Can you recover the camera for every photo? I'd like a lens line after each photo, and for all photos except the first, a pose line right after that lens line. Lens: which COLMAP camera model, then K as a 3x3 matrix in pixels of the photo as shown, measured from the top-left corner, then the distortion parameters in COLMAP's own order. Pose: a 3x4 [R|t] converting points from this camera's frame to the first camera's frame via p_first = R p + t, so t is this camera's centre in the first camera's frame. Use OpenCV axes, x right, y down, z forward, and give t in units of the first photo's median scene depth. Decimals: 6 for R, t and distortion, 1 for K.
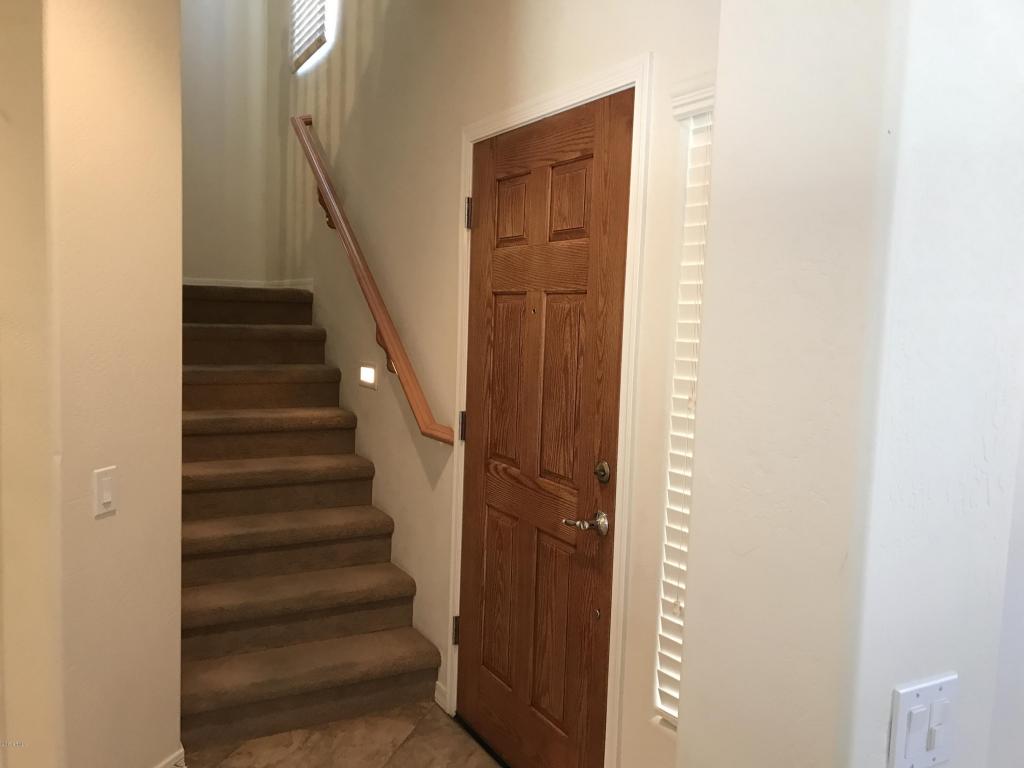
lens RADIAL K [[858.9, 0, 512.0], [0, 858.9, 384.0], [0, 0, 1]] dist [0.034565, -0.009808]
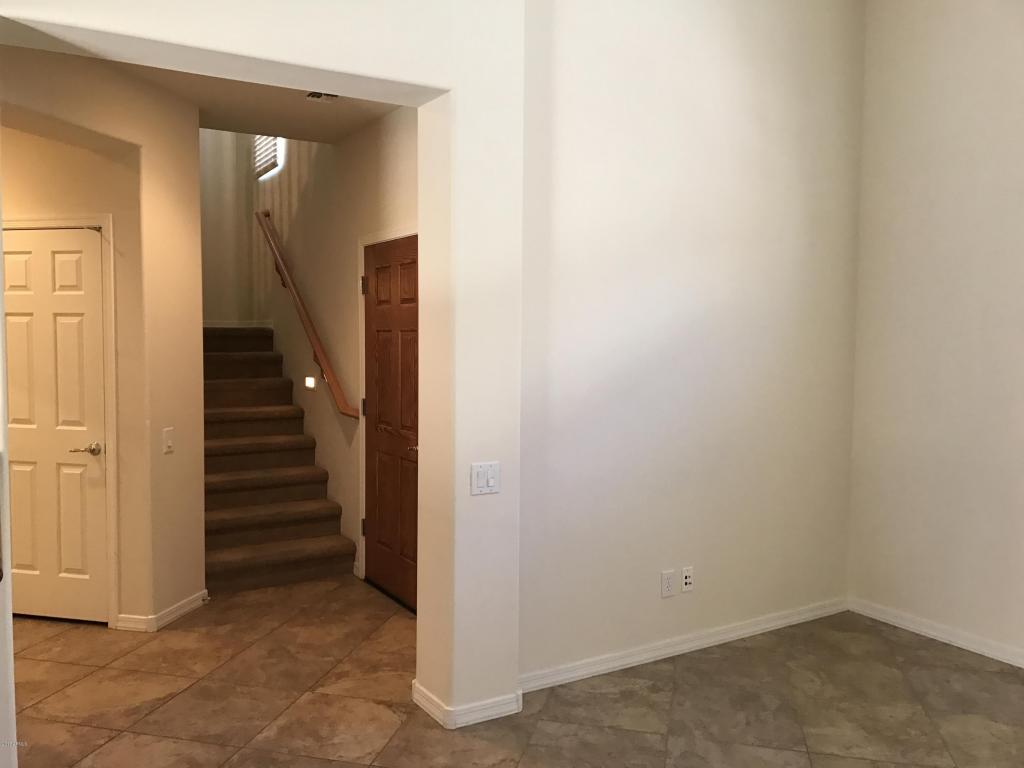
lens RADIAL K [[858.9, 0, 512.0], [0, 858.9, 384.0], [0, 0, 1]] dist [0.034565, -0.009808]
pose [[0.998530, -0.030059, 0.045096, 0.138401], [0.031118, 0.999252, -0.022970, 0.043113], [-0.044372, 0.024339, 0.998719, -0.626527]]
